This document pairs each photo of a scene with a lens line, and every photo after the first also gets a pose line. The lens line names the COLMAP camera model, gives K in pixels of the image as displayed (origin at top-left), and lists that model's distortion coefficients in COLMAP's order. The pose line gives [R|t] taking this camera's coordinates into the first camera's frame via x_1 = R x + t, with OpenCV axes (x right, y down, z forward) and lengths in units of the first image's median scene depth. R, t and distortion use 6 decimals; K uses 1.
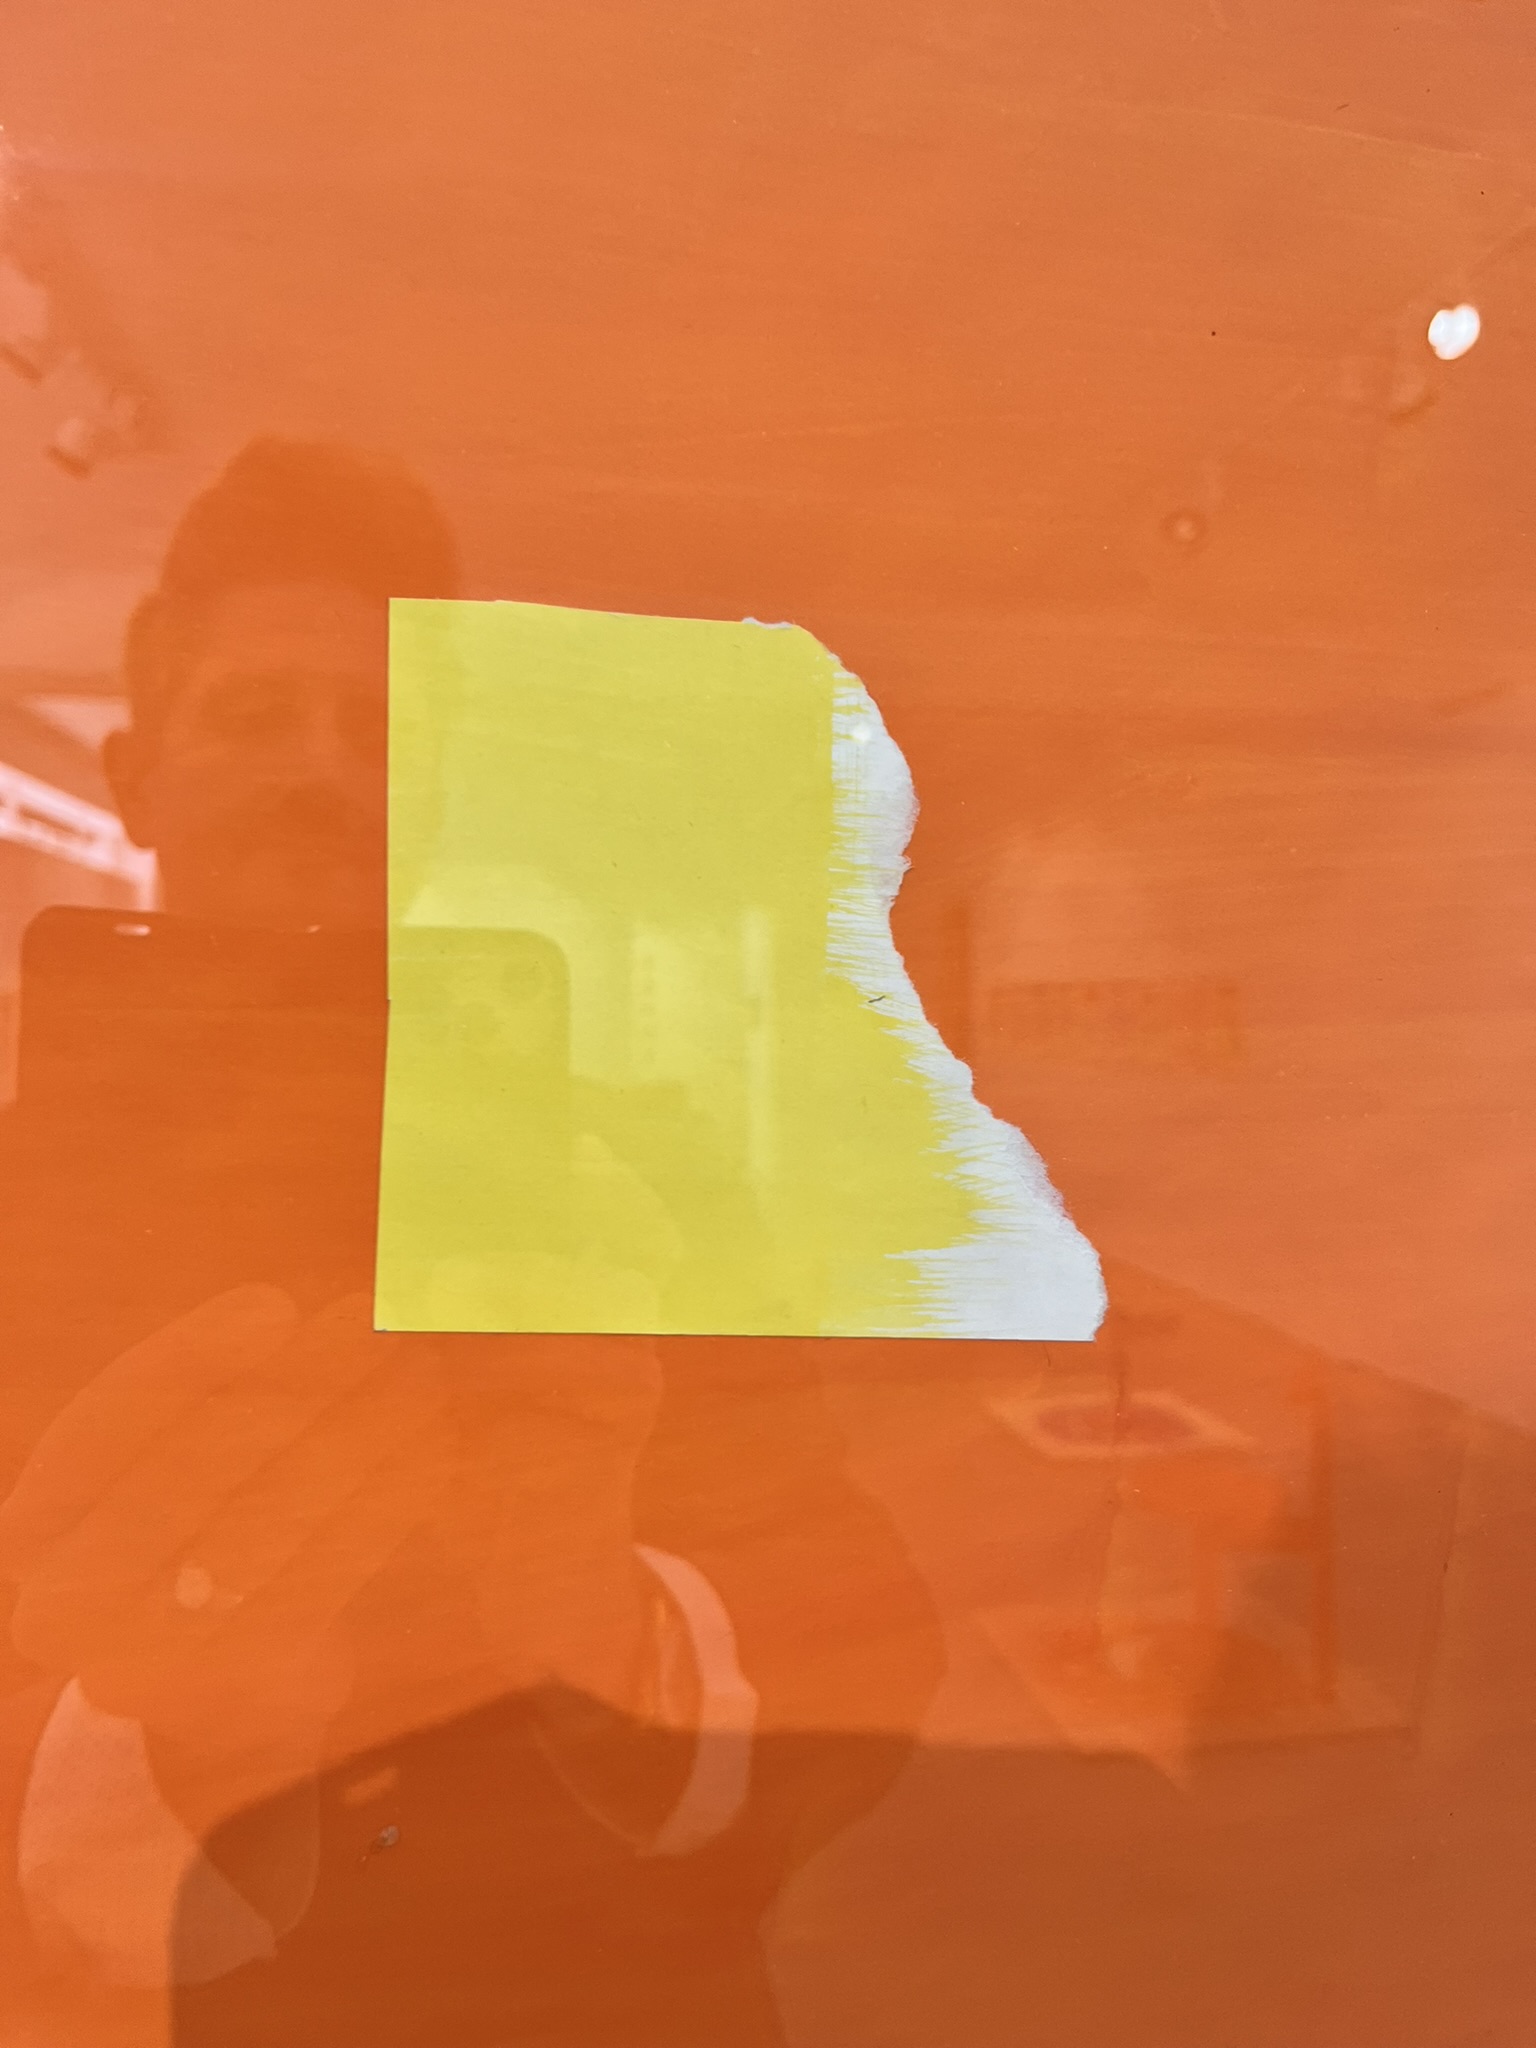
lens RADIAL K [[1551.6, 0, 770.3], [0, 1551.6, 1039.9], [0, 0, 1]] dist [0.024218, -0.024602]
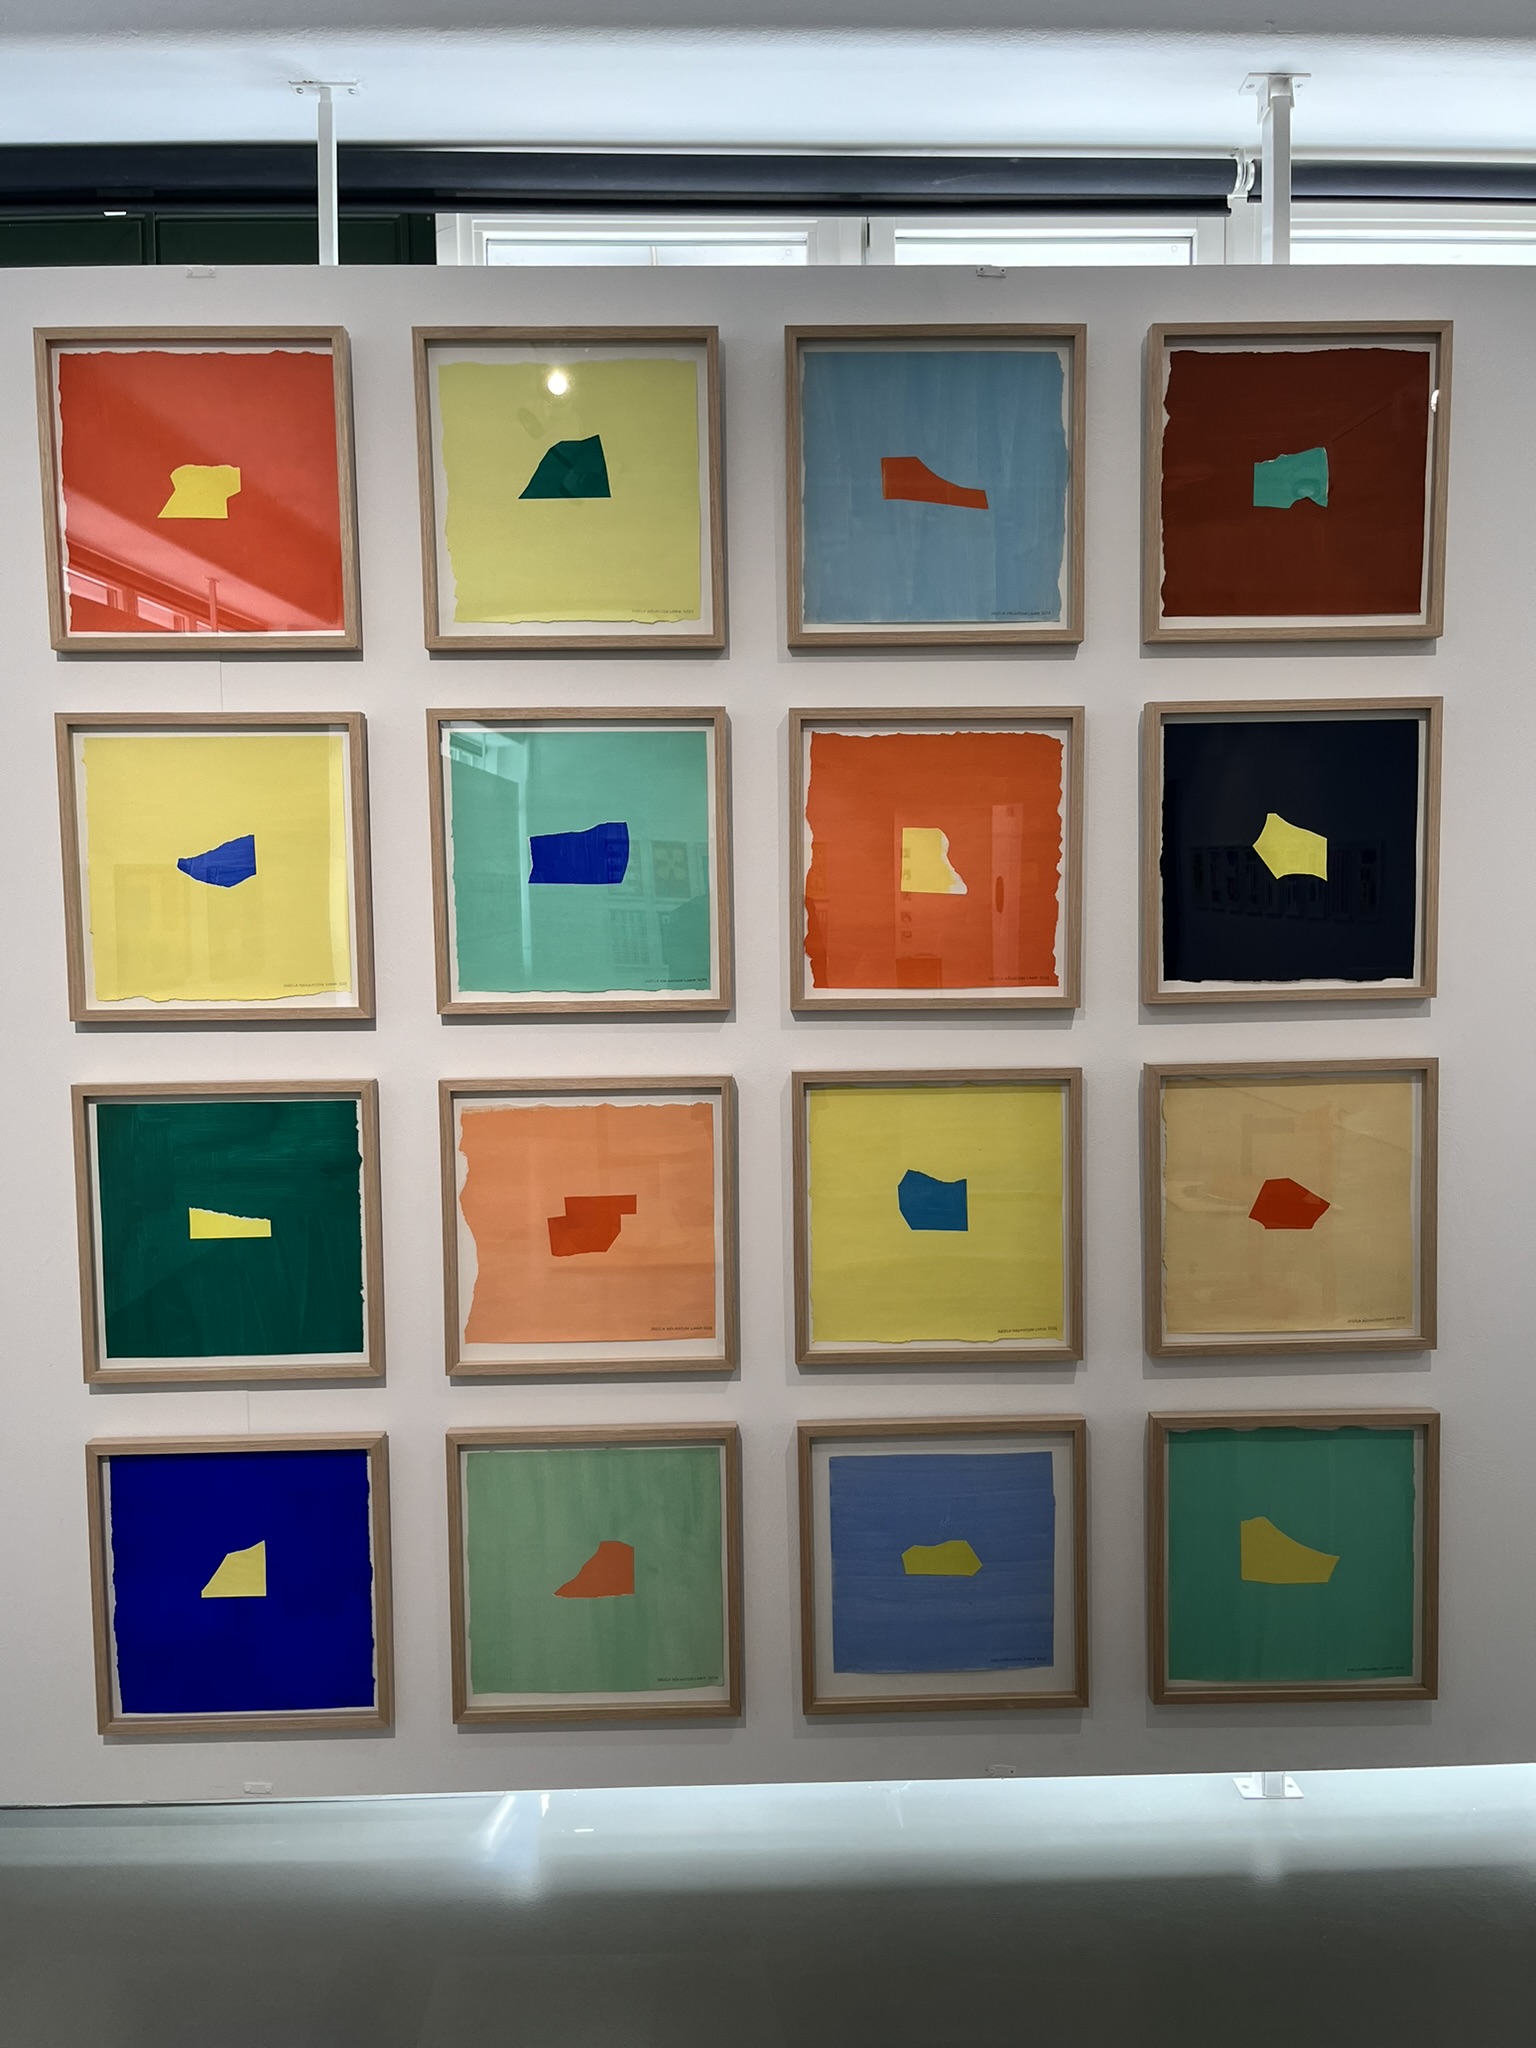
lens RADIAL K [[1551.6, 0, 760.1], [0, 1551.6, 1044.2], [0, 0, 1]] dist [0.024218, -0.024602]
pose [[0.982880, 0.006581, -0.184130, 0.795784], [0.009124, 0.996397, 0.084317, 0.309737], [0.184022, -0.084553, 0.979279, -9.890315]]
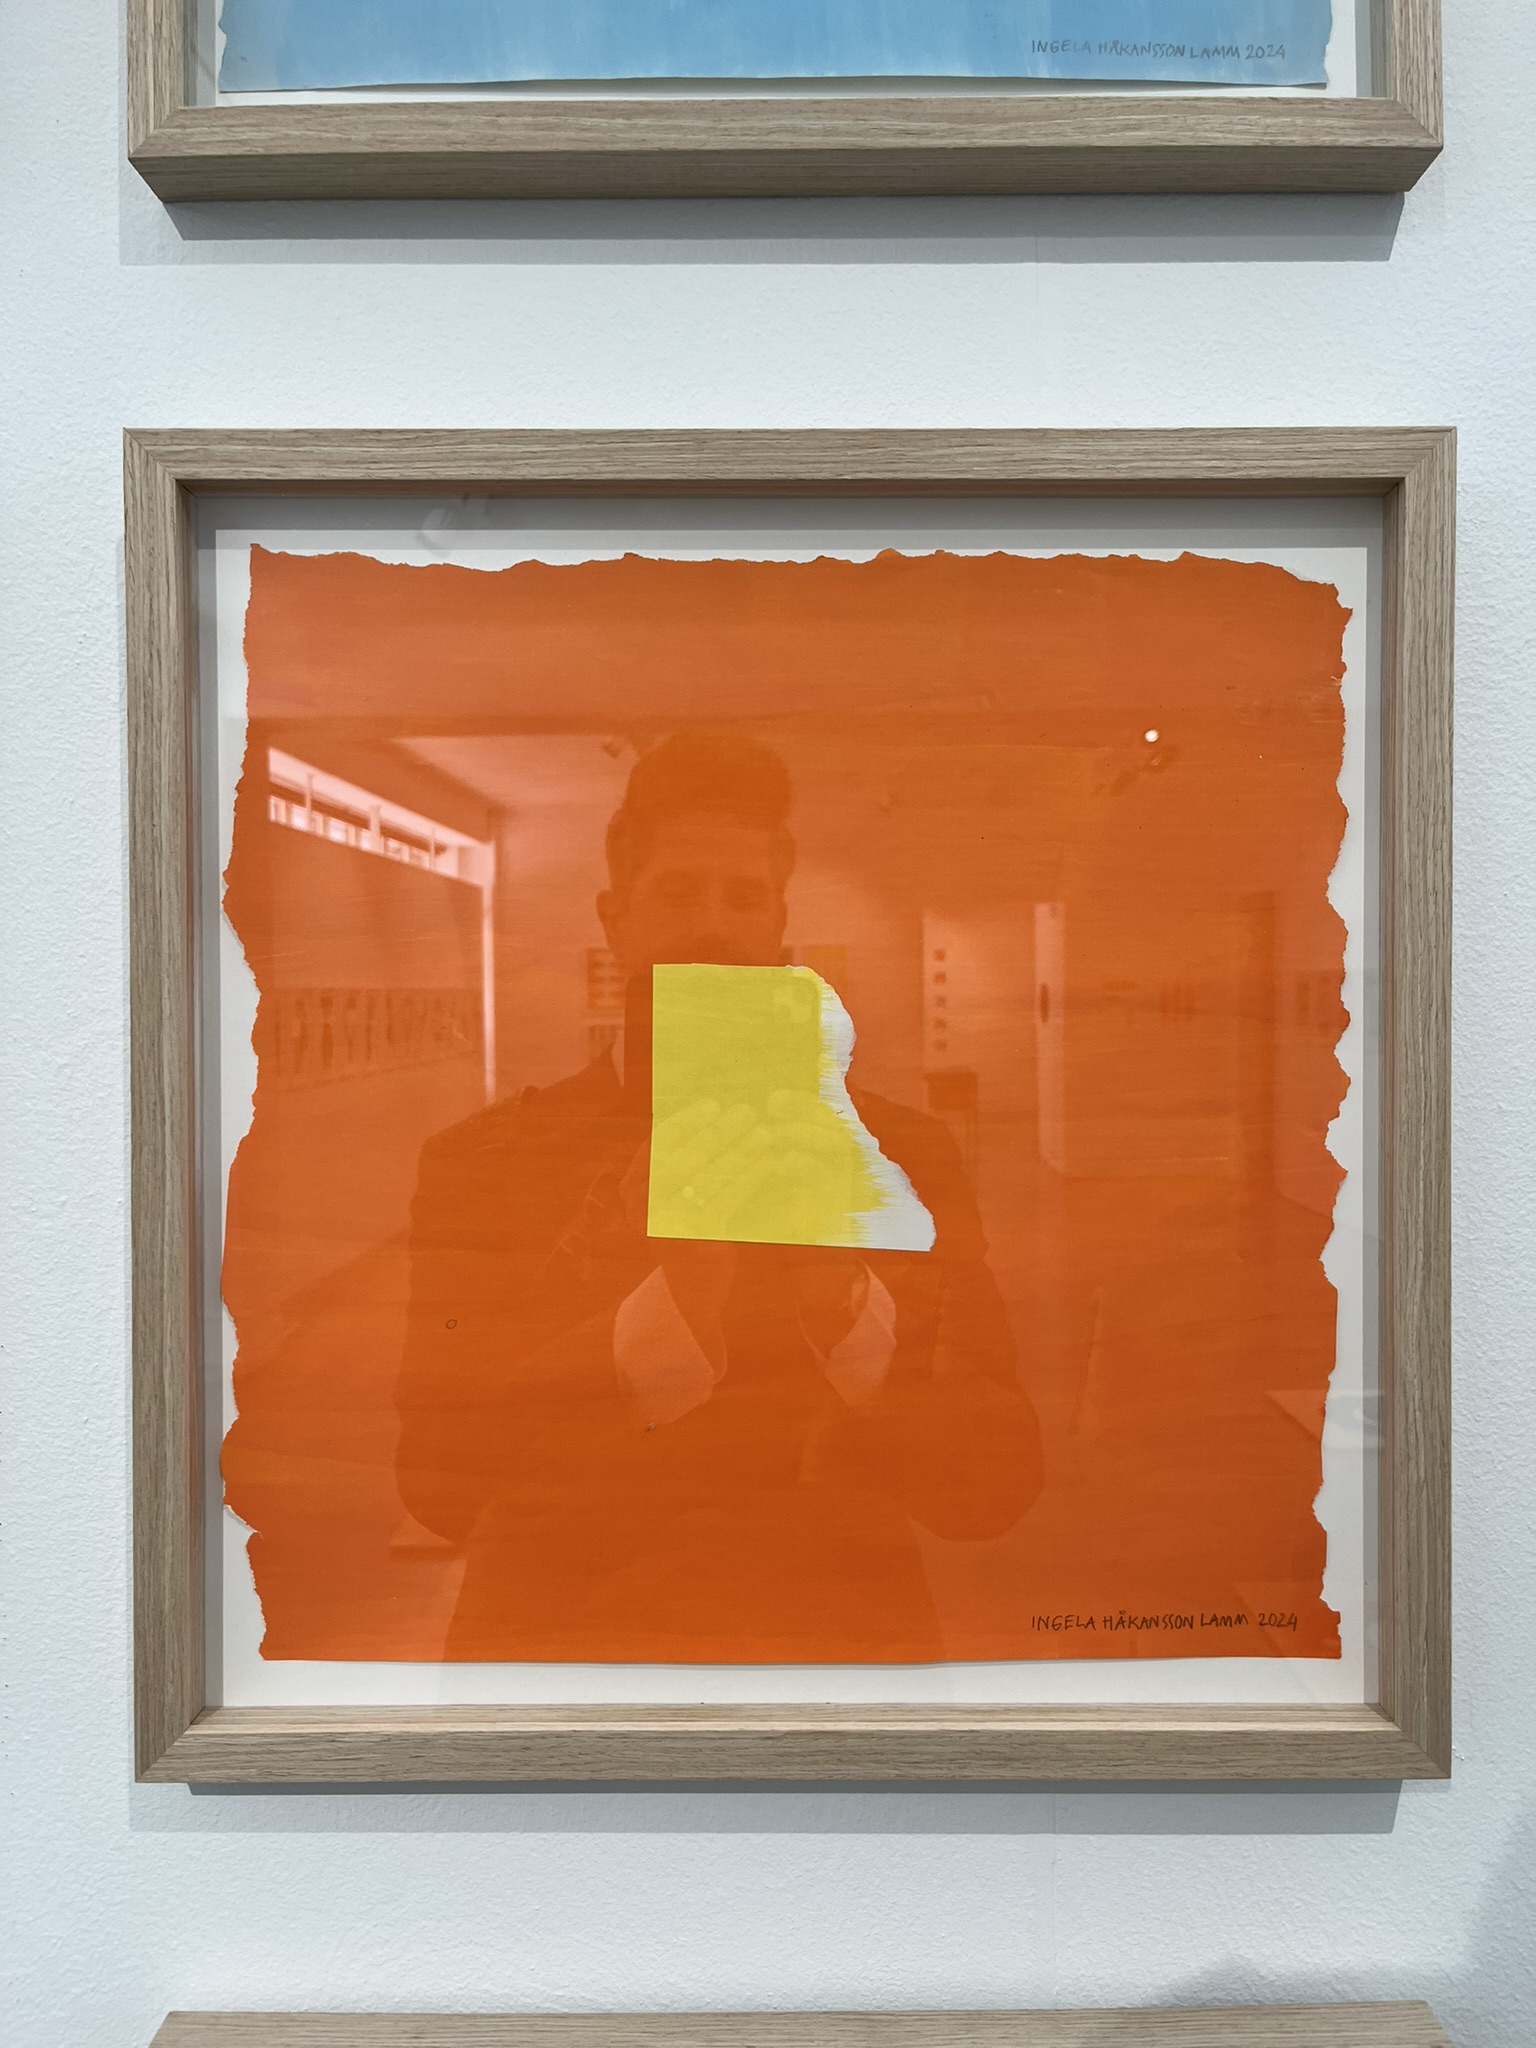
lens RADIAL K [[1551.6, 0, 763.8], [0, 1551.6, 1009.9], [0, 0, 1]] dist [0.024218, -0.024602]
pose [[0.979985, -0.004584, -0.199017, 0.445812], [0.003197, 0.999968, -0.007289, -0.173407], [0.199044, 0.006506, 0.979969, -1.481382]]
